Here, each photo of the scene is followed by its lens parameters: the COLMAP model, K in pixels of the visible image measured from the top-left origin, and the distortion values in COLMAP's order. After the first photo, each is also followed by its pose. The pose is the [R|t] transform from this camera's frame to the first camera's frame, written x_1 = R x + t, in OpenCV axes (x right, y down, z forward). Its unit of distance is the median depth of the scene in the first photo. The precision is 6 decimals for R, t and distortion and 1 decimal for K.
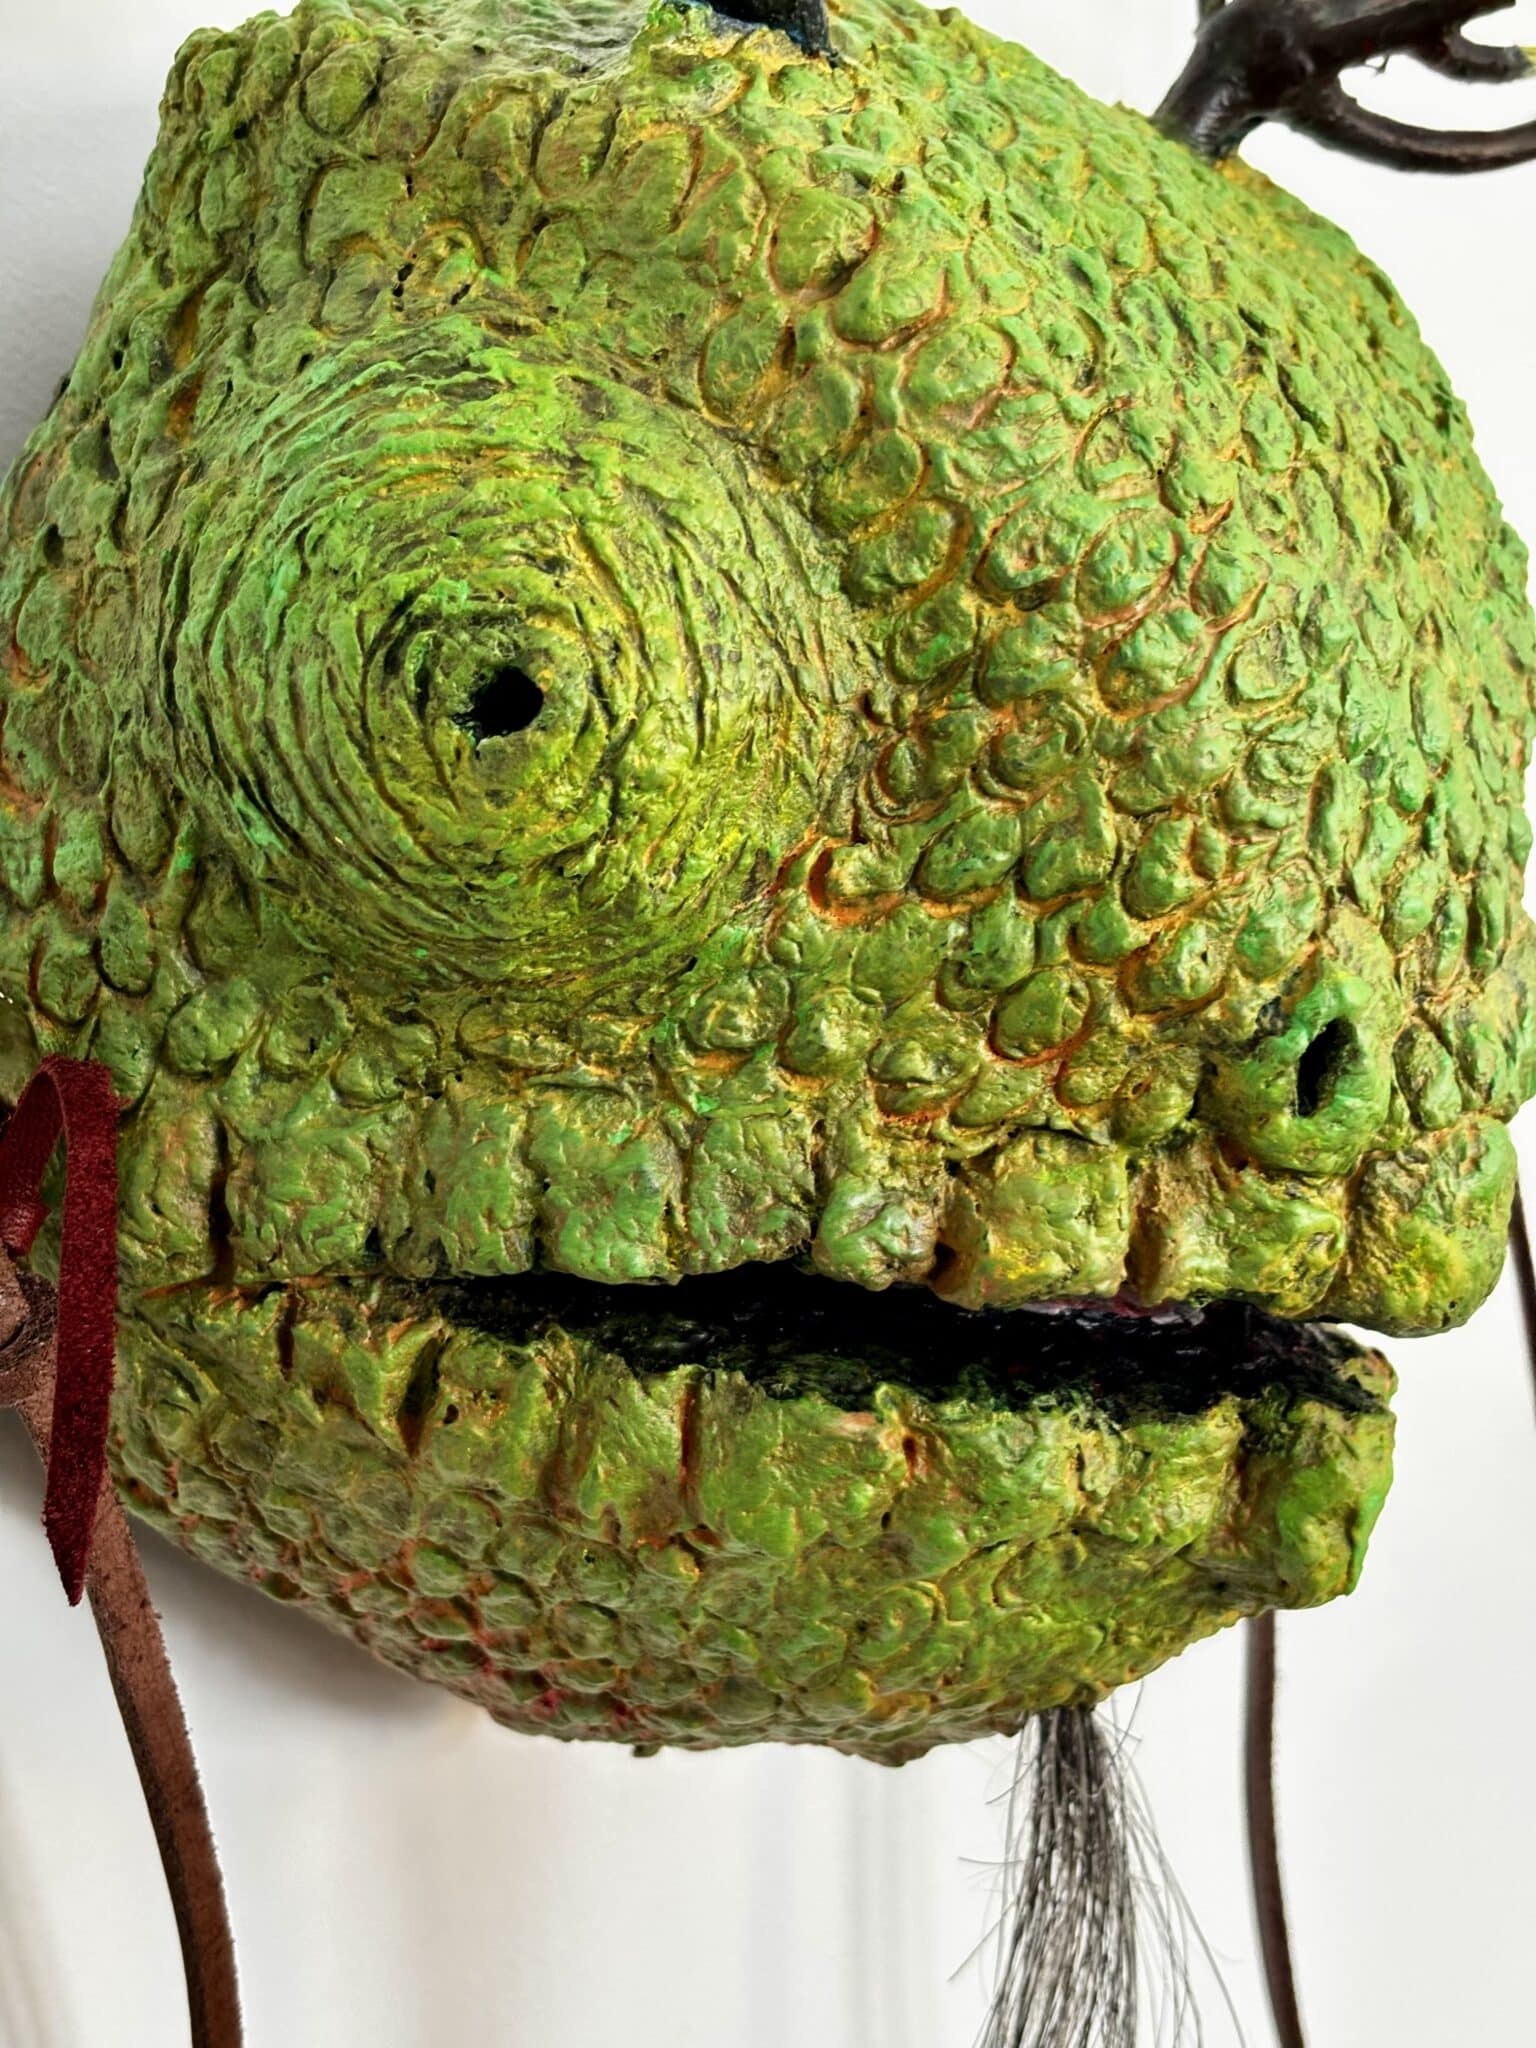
lens RADIAL K [[3079.6, 0, 782.4], [0, 3079.6, 1020.5], [0, 0, 1]] dist [0.257342, -1.052975]
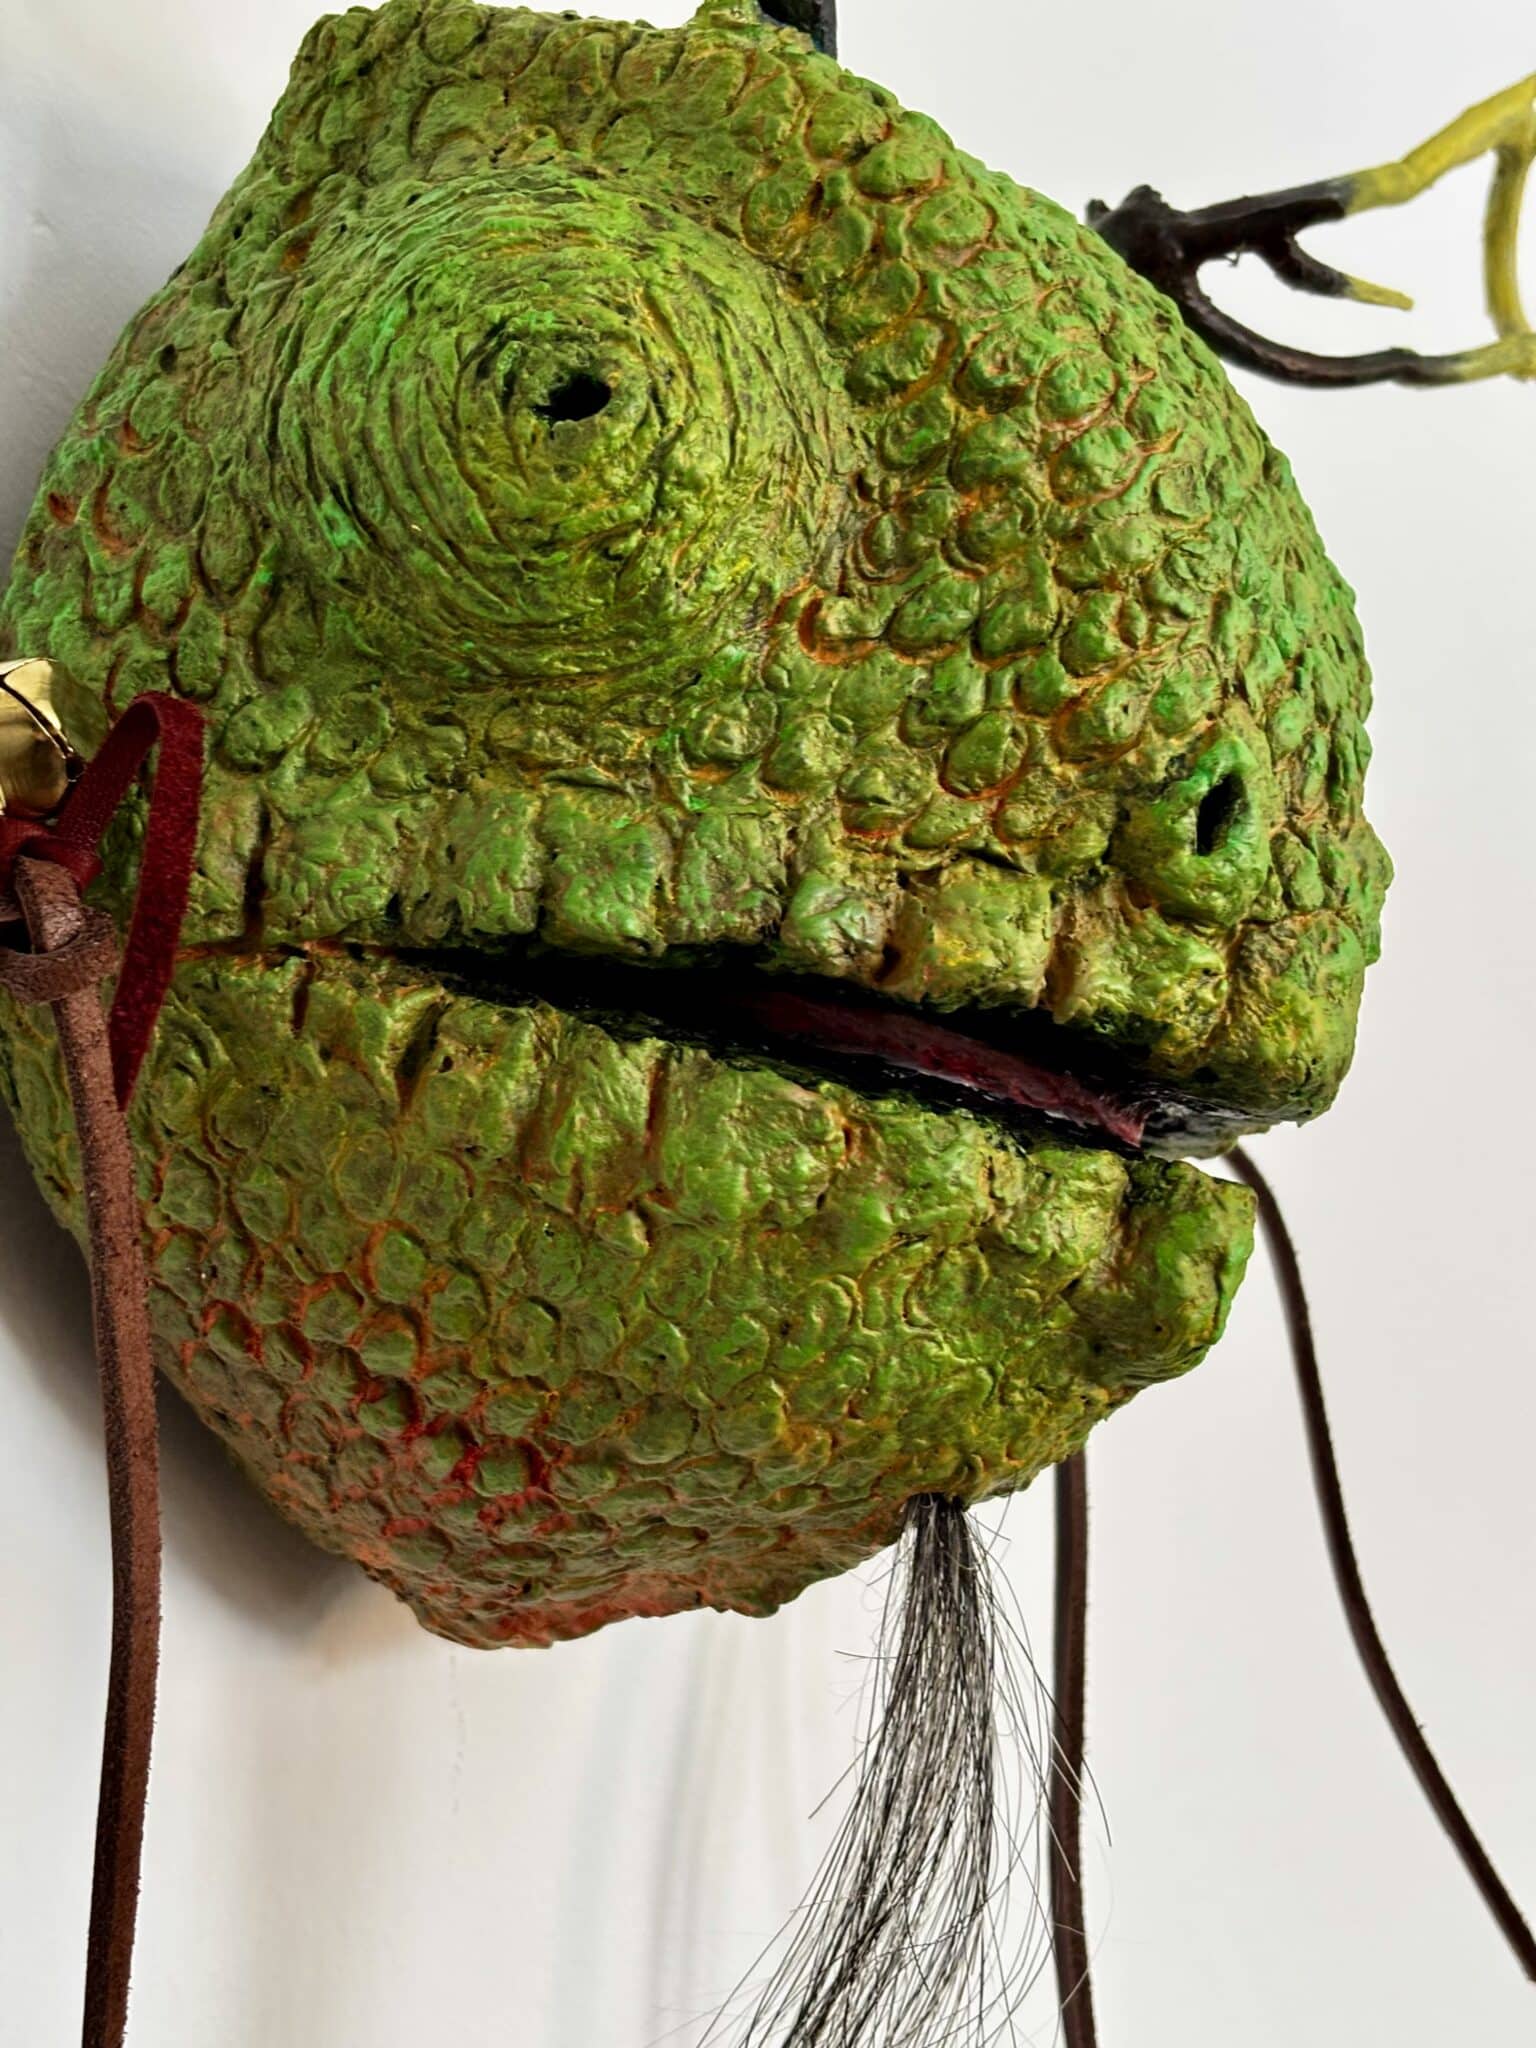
lens RADIAL K [[3079.6, 0, 782.4], [0, 3079.6, 1020.5], [0, 0, 1]] dist [0.257342, -1.052975]
pose [[0.991846, 0.089159, 0.091067, -0.092201], [-0.057732, 0.951354, -0.302643, 0.457296], [-0.113620, 0.294917, 0.948744, -0.084443]]
